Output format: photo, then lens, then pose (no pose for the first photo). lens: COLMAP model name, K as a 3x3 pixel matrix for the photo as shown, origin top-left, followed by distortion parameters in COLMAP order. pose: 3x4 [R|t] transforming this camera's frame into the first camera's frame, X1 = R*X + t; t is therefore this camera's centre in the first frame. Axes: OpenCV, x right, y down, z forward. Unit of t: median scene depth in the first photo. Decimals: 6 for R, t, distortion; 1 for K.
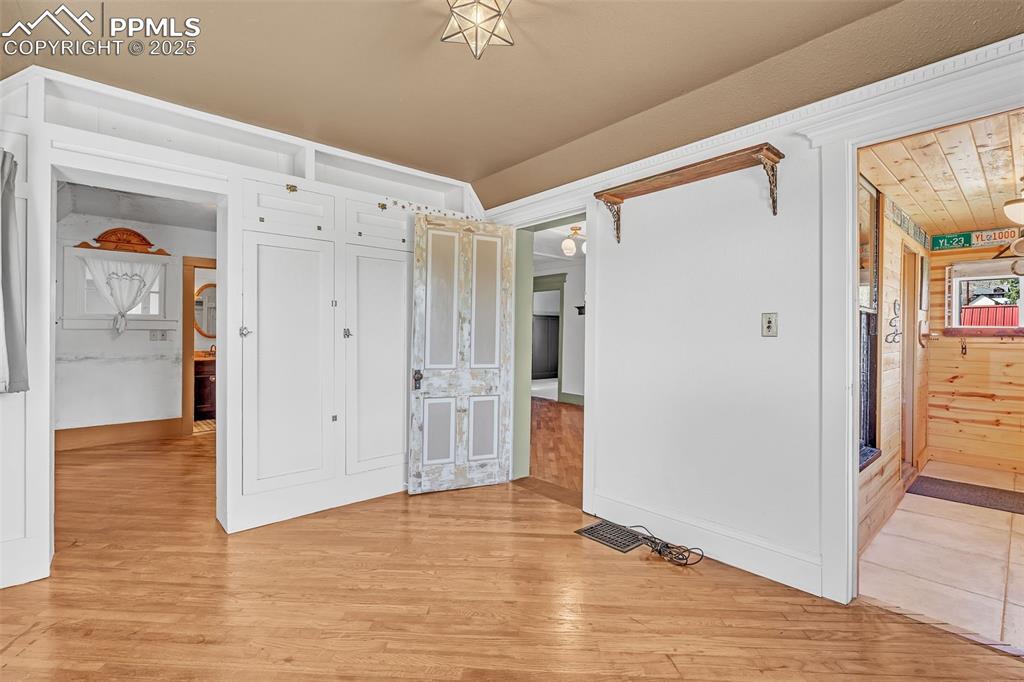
lens RADIAL K [[455.6, 0, 514.0], [0, 455.6, 341.1], [0, 0, 1]] dist [-0.006821, -0.000201]
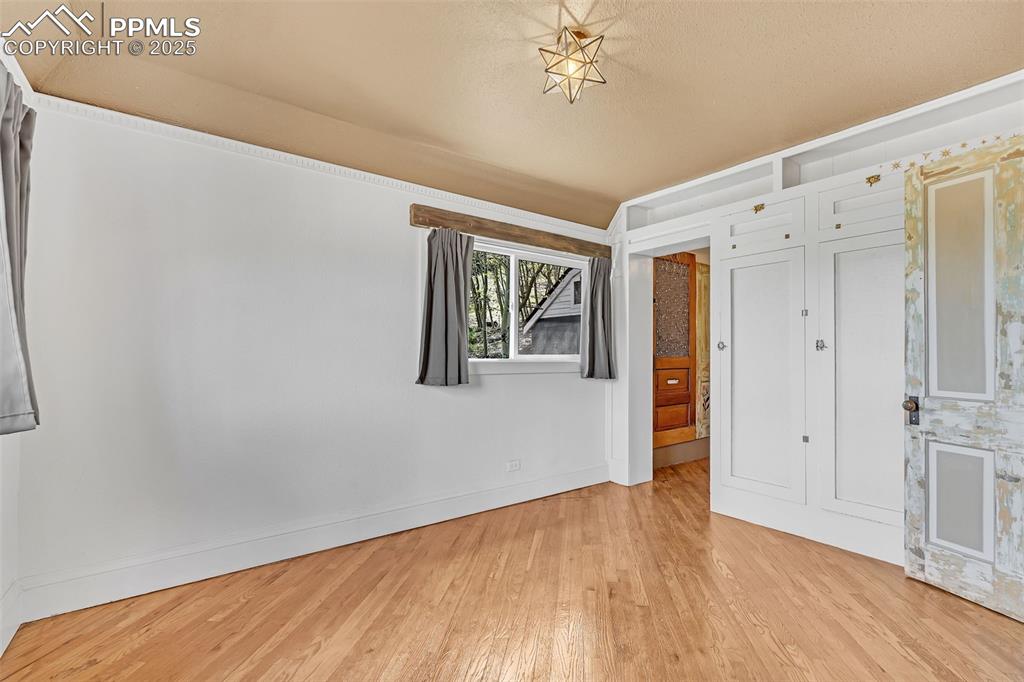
lens RADIAL K [[455.6, 0, 512.8], [0, 455.6, 347.2], [0, 0, 1]] dist [-0.006821, -0.000201]
pose [[-0.085320, -0.016282, -0.996221, 0.514842], [-0.007636, 0.999848, -0.015687, 0.004409], [0.996324, 0.006268, -0.085432, 0.453489]]
